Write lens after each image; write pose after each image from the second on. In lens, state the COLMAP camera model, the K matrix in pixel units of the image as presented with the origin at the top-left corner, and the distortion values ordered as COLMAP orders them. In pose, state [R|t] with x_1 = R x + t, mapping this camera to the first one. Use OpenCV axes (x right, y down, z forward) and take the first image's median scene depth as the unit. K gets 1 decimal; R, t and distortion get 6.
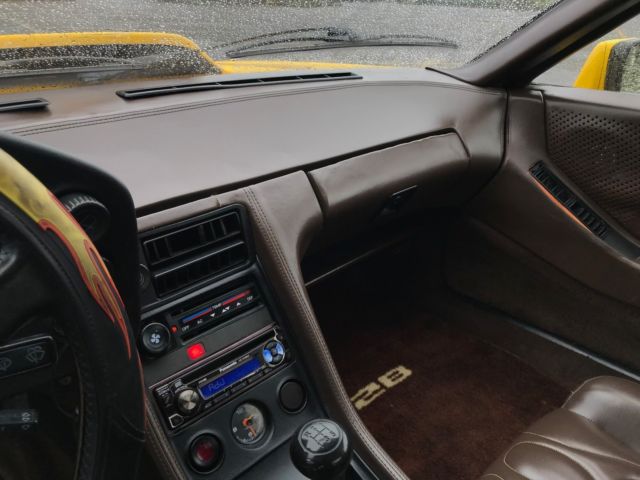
lens RADIAL K [[524.5, 0, 320.5], [0, 524.5, 242.4], [0, 0, 1]] dist [0.021740, -0.017293]
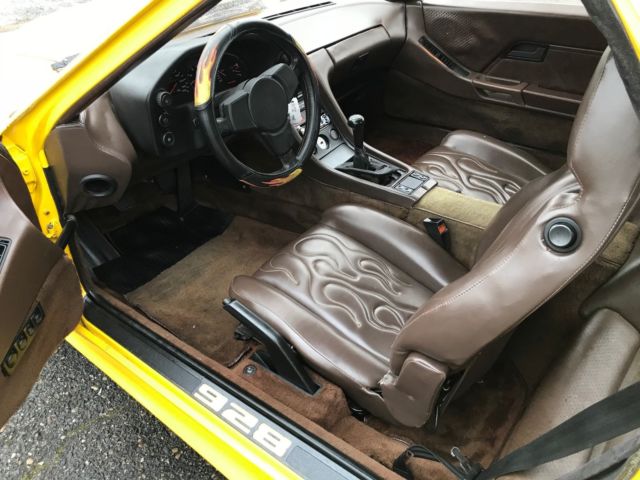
lens RADIAL K [[524.5, 0, 323.6], [0, 524.5, 239.1], [0, 0, 1]] dist [0.021740, -0.017293]
pose [[0.984066, -0.141462, 0.107717, -0.326301], [0.123446, 0.979580, 0.158697, 0.264113], [-0.127967, -0.142871, 0.981434, -1.166287]]
